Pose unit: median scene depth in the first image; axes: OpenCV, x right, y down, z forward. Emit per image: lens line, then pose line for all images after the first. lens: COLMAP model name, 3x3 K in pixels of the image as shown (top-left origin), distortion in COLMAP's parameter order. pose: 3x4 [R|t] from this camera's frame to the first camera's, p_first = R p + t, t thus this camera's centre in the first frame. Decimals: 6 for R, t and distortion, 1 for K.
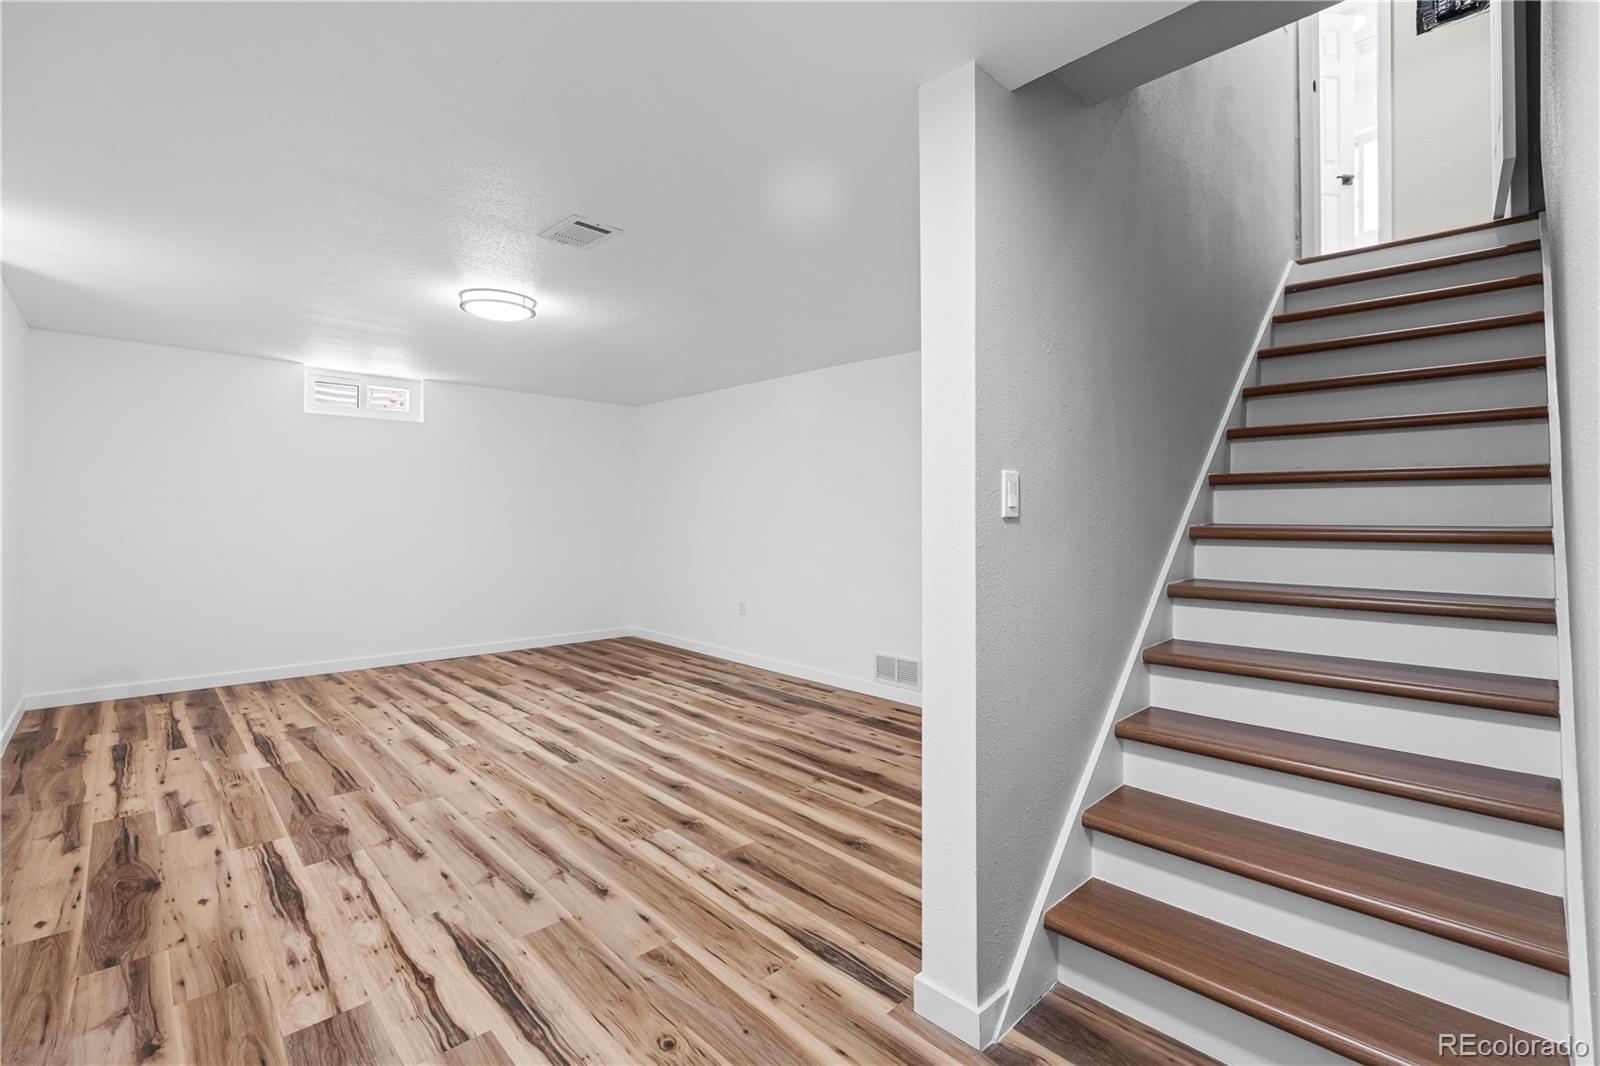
lens RADIAL K [[714.1, 0, 794.6], [0, 714.1, 515.9], [0, 0, 1]] dist [-0.003437, -0.000212]
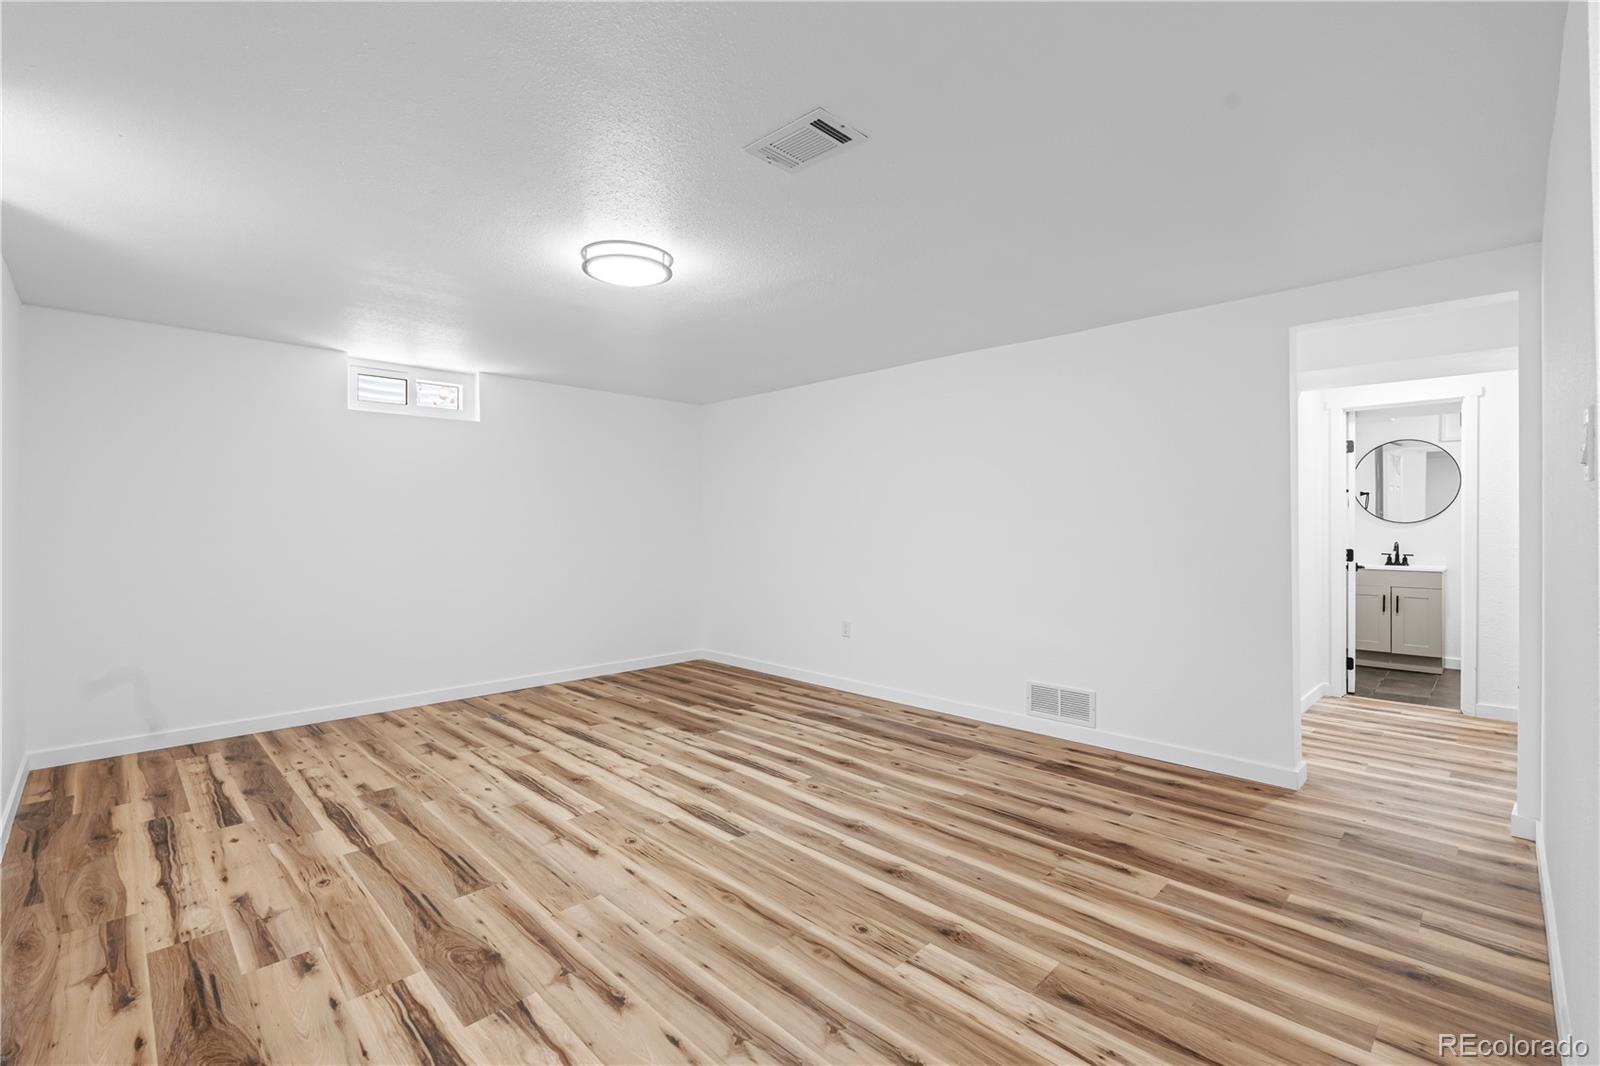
lens RADIAL K [[714.1, 0, 800.5], [0, 714.1, 534.3], [0, 0, 1]] dist [-0.003437, -0.000212]
pose [[0.999751, -0.010896, 0.019453, -0.240567], [0.010626, 0.999846, 0.013955, -0.001868], [-0.019602, -0.013745, 0.999713, 0.194358]]
